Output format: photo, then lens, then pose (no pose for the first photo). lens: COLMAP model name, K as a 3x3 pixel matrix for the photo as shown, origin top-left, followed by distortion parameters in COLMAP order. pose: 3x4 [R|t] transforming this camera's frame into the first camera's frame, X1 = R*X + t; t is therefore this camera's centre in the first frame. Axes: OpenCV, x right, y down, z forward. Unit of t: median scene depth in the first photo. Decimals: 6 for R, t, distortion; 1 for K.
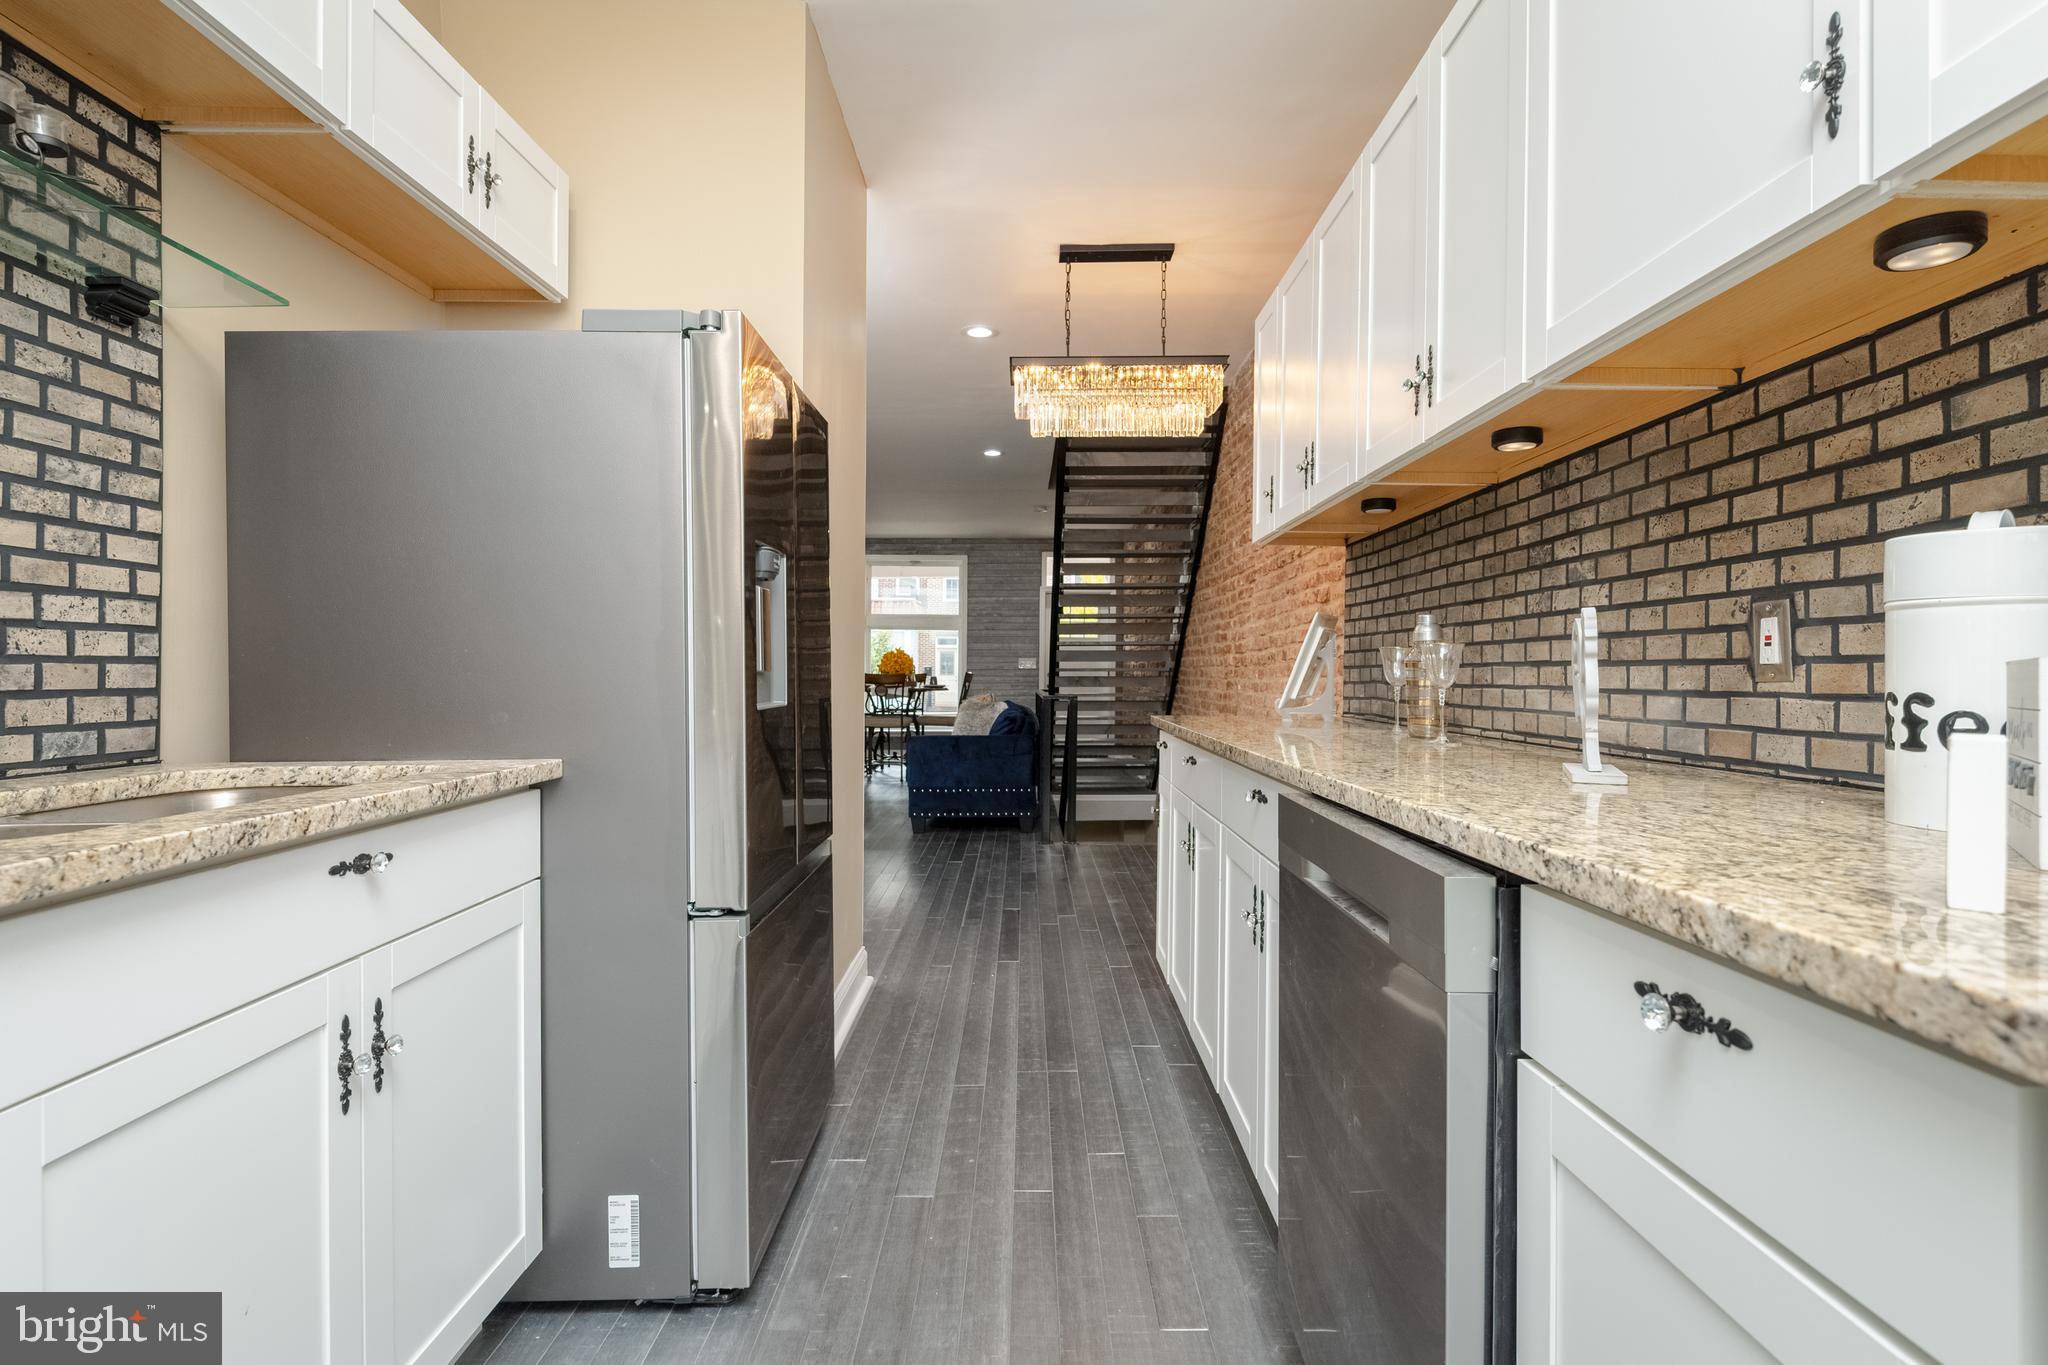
lens RADIAL K [[973.9, 0, 1024.0], [0, 973.9, 682.5], [0, 0, 1]] dist [0.001205, -0.007236]
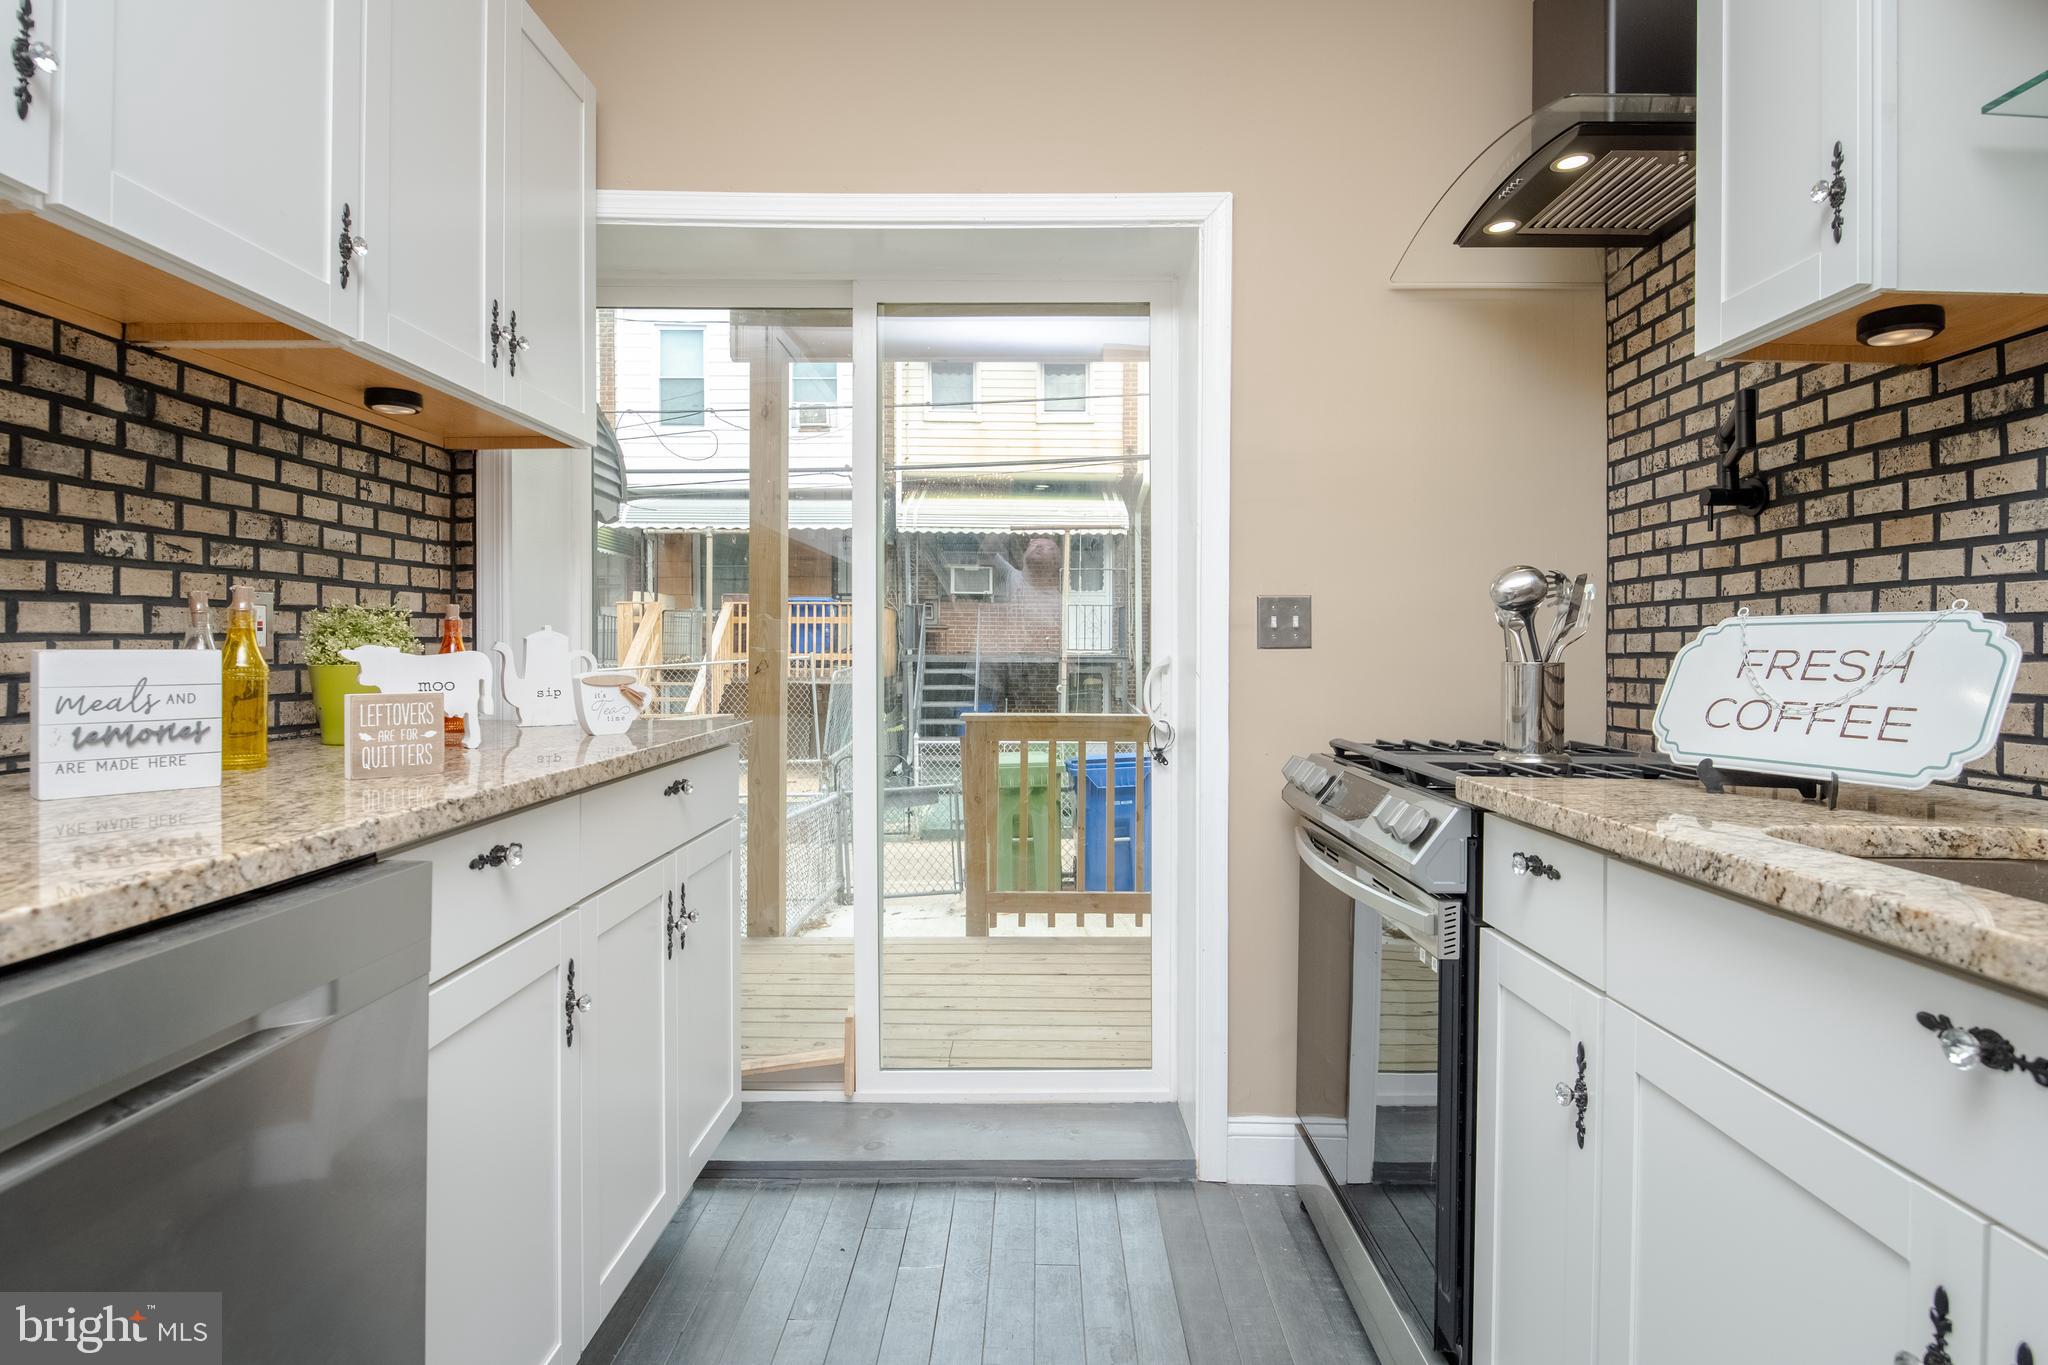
lens RADIAL K [[1064.2, 0, 1035.8], [0, 1064.2, 655.2], [0, 0, 1]] dist [0.002445, -0.012524]
pose [[-0.999937, -0.011038, -0.002011, -0.103238], [-0.011059, 0.999879, 0.010919, -0.019026], [0.001890, 0.010941, -0.999938, 1.039122]]
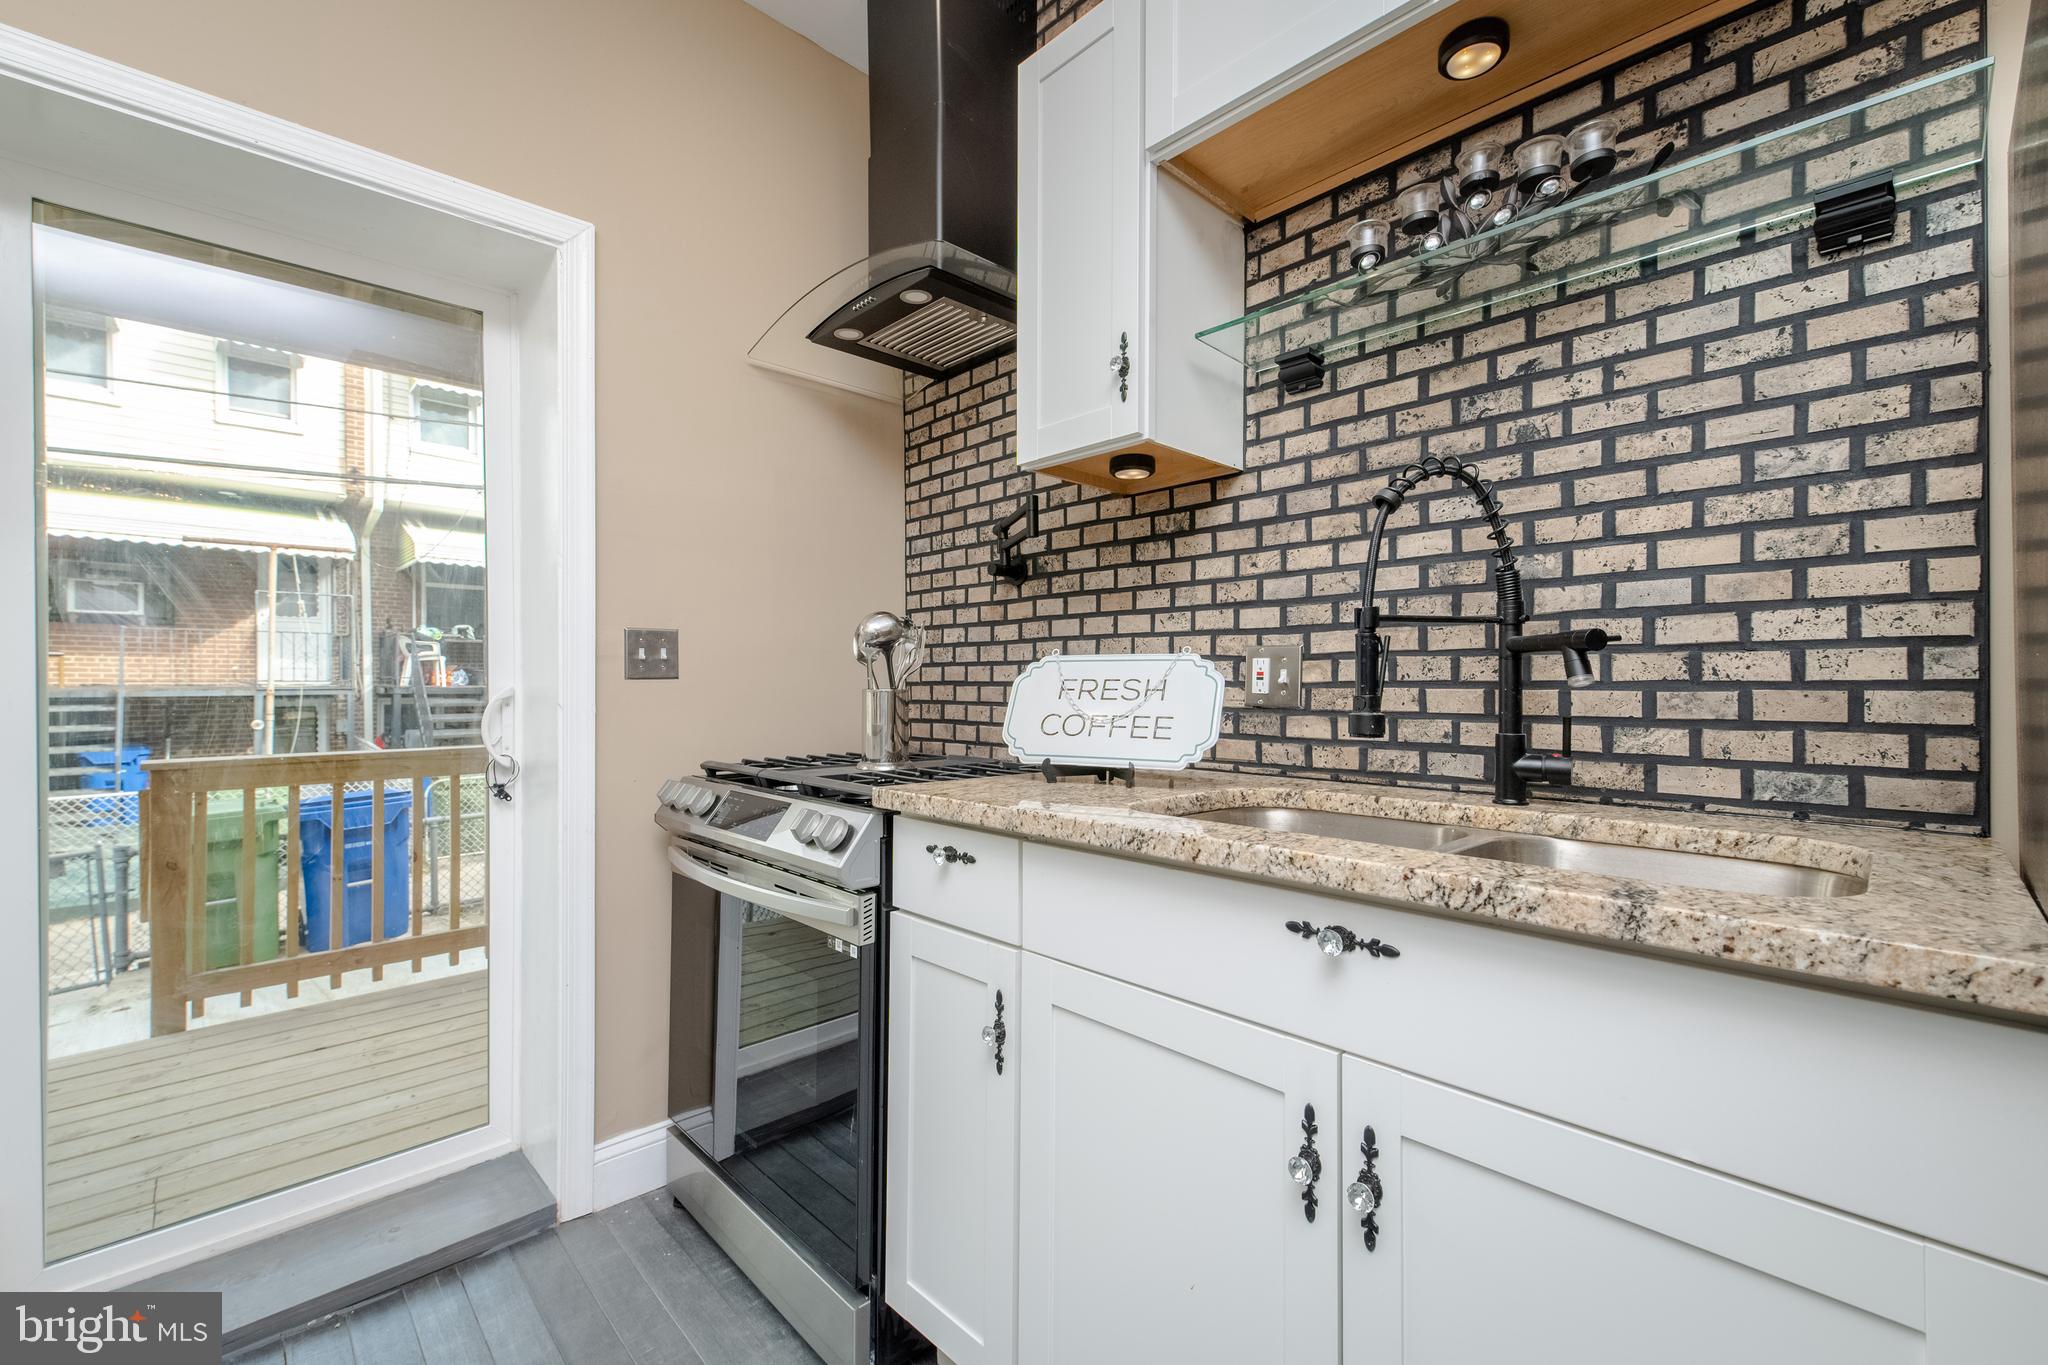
lens RADIAL K [[852.6, 0, 1041.9], [0, 852.6, 683.7], [0, 0, 1]] dist [0.022432, -0.005215]
pose [[-0.715572, -0.004299, -0.698526, -0.000357], [-0.008621, 0.999959, 0.002677, -0.017623], [0.698486, 0.007938, -0.715580, 0.883929]]
